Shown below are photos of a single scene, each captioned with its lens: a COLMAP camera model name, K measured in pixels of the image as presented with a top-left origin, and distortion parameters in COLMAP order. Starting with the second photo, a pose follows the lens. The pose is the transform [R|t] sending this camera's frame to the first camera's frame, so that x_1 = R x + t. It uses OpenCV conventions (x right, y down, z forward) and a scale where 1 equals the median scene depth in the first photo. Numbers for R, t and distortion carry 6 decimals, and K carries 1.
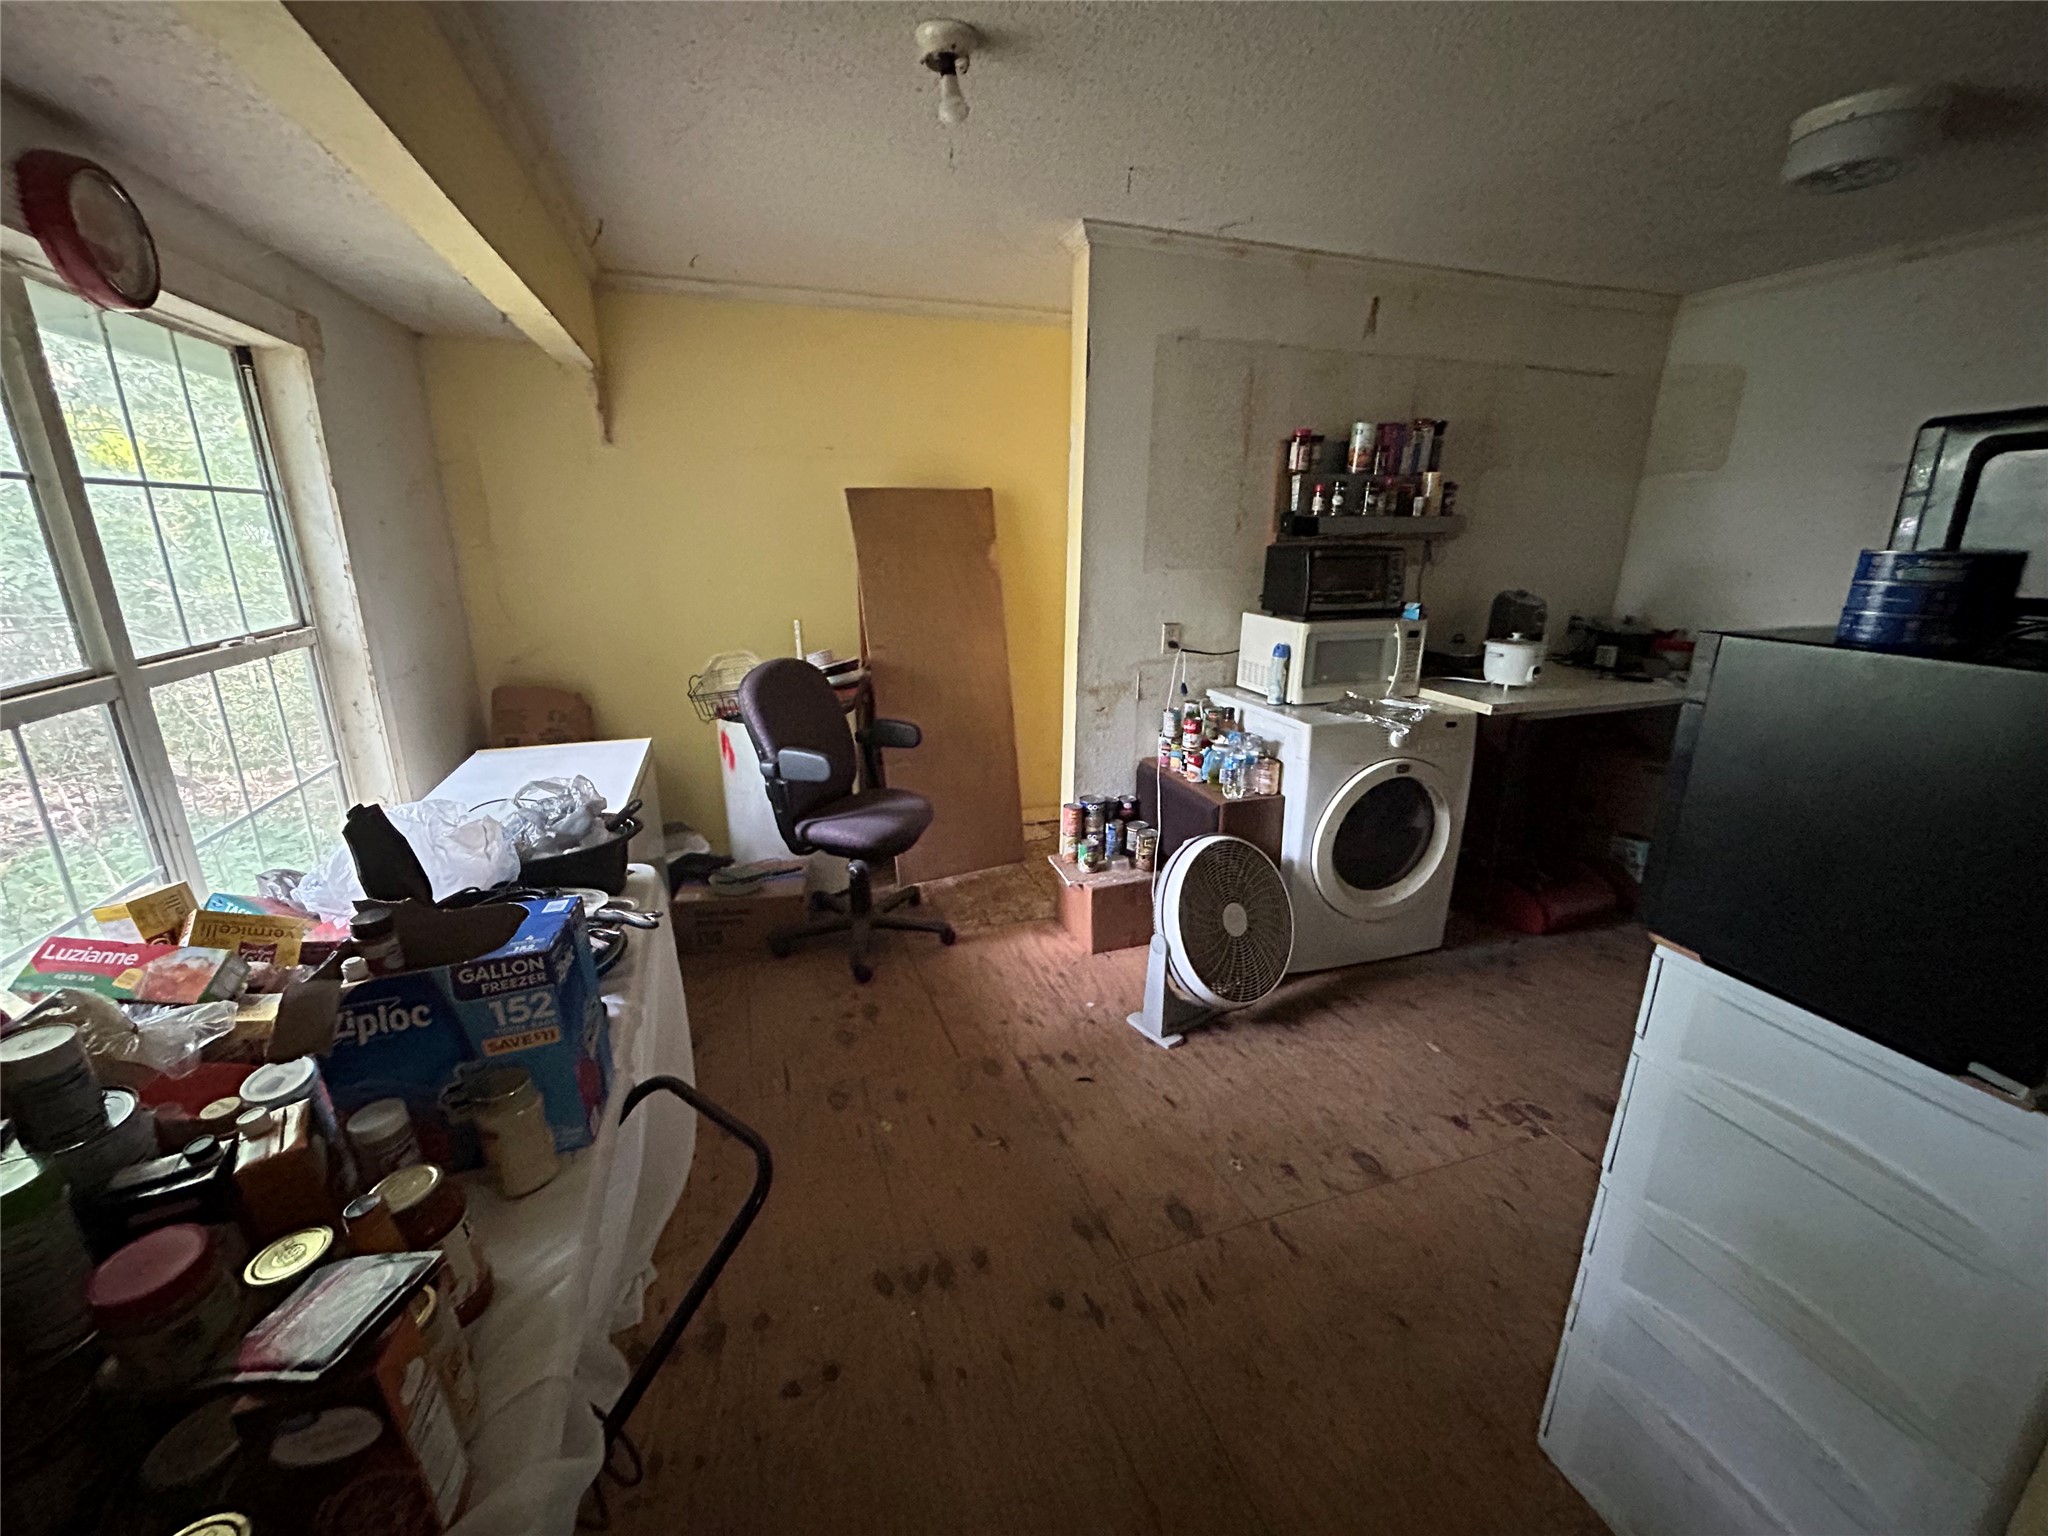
lens RADIAL K [[815.4, 0, 1024.0], [0, 815.4, 768.0], [0, 0, 1]] dist [-0.007771, 0.000327]
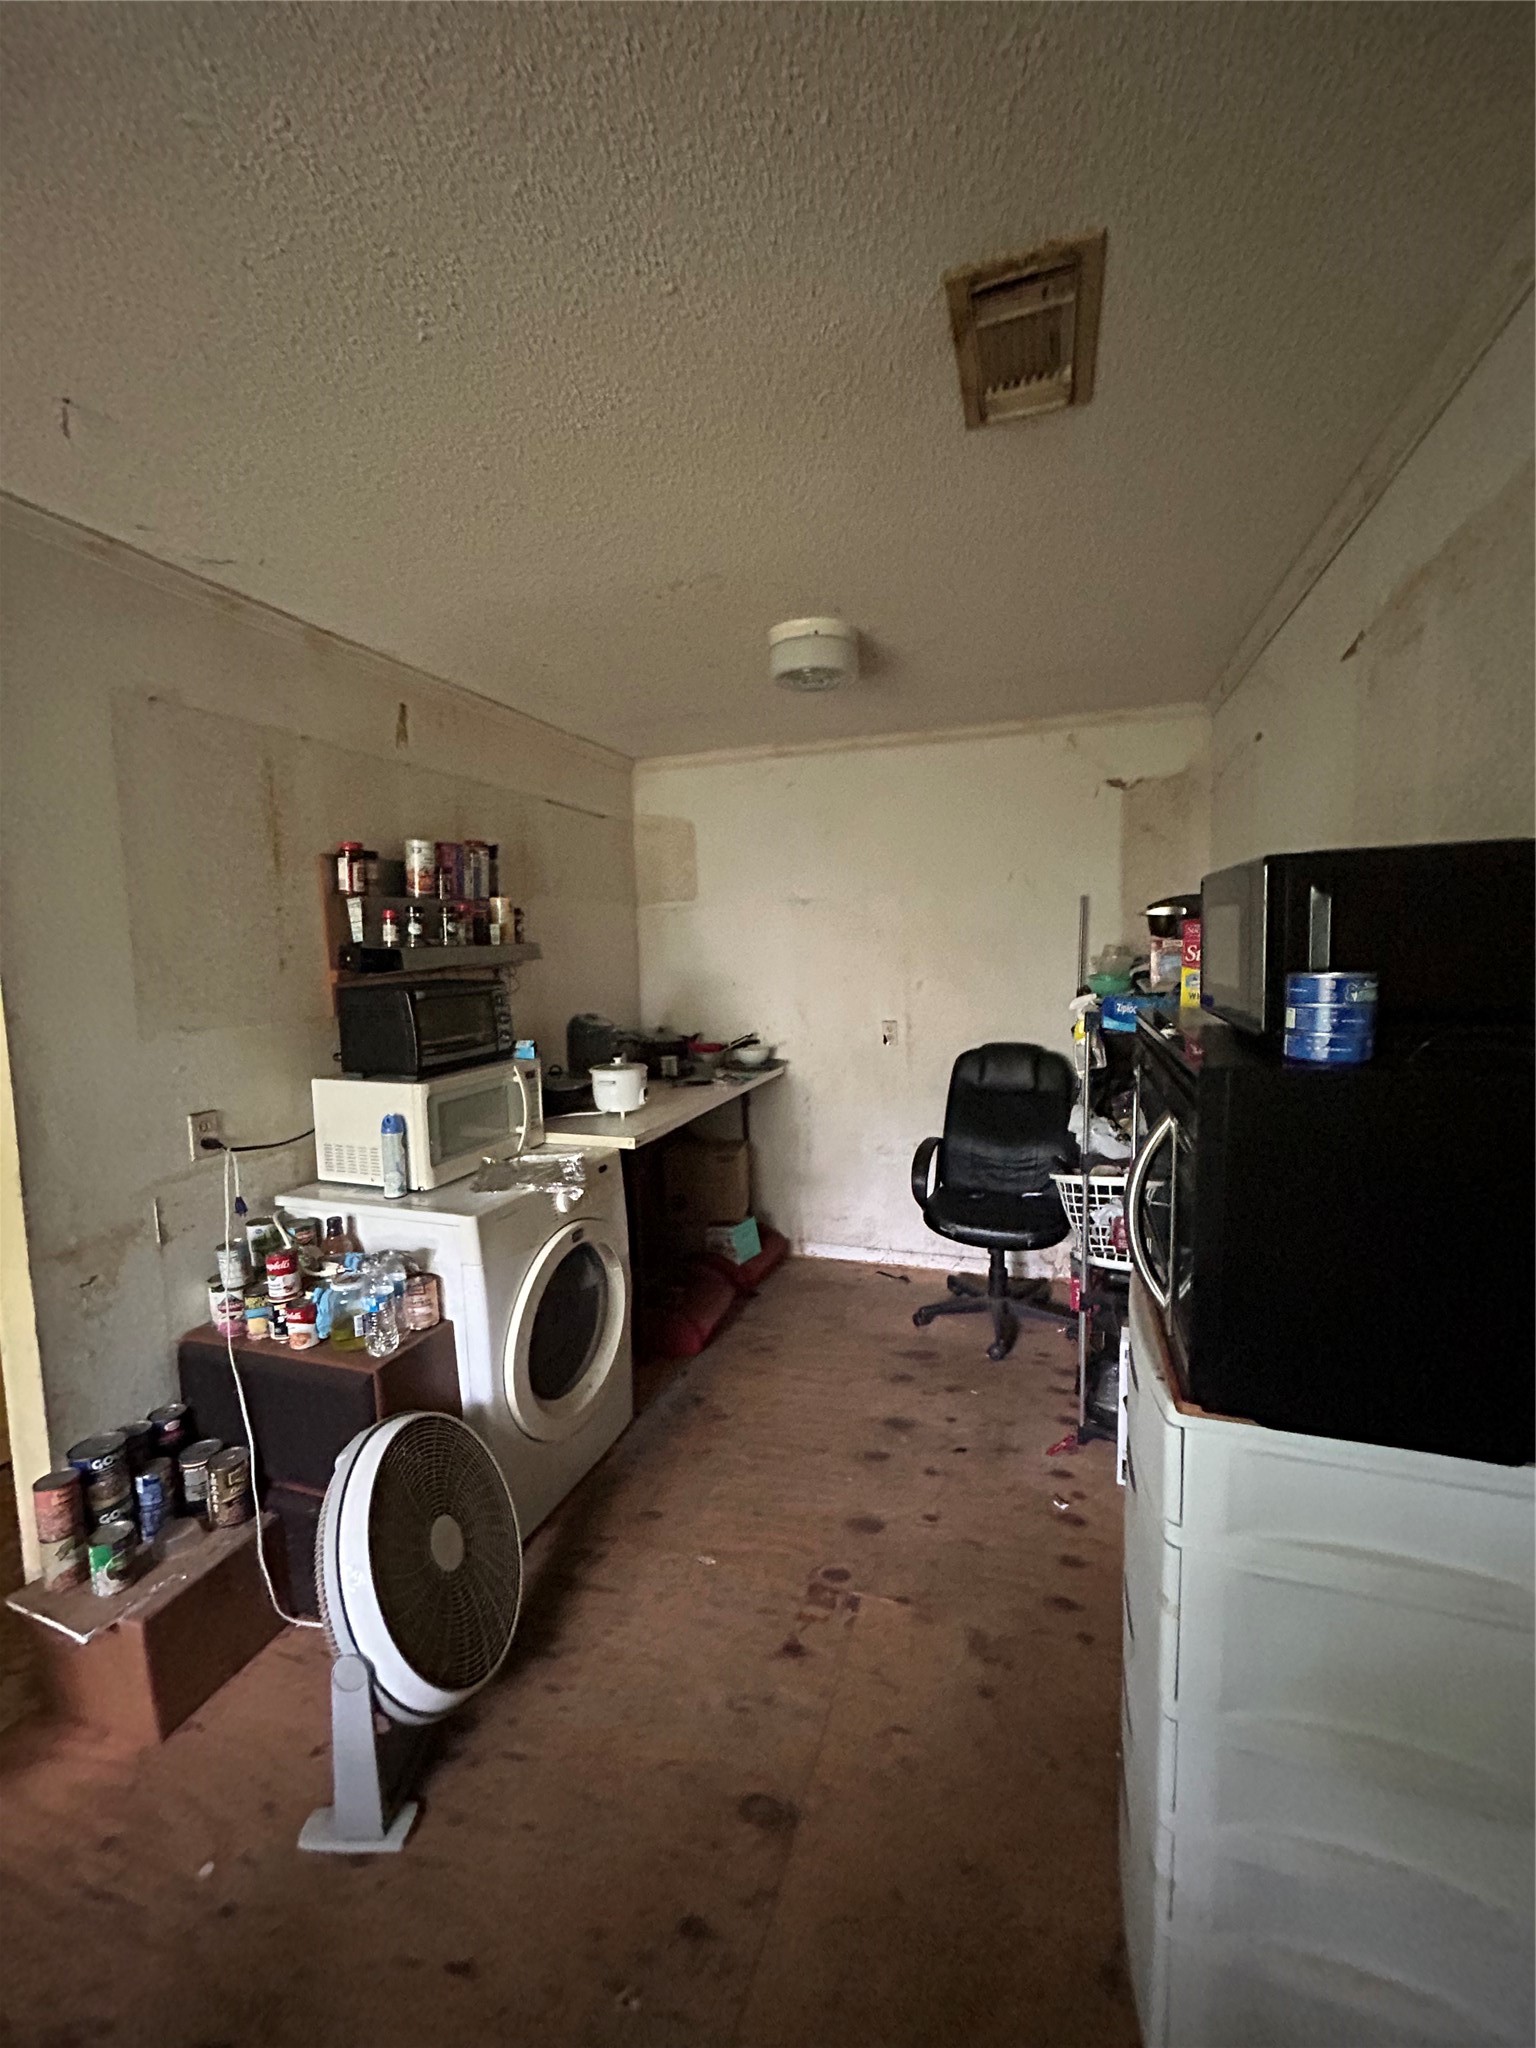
lens RADIAL K [[823.6, 0, 768.0], [0, 823.6, 1024.0], [0, 0, 1]] dist [0.002158, 0.000529]
pose [[0.610582, -0.097519, 0.785926, -0.053454], [0.251122, 0.965018, -0.075354, -0.086009], [-0.751084, 0.243373, 0.613712, 0.252159]]
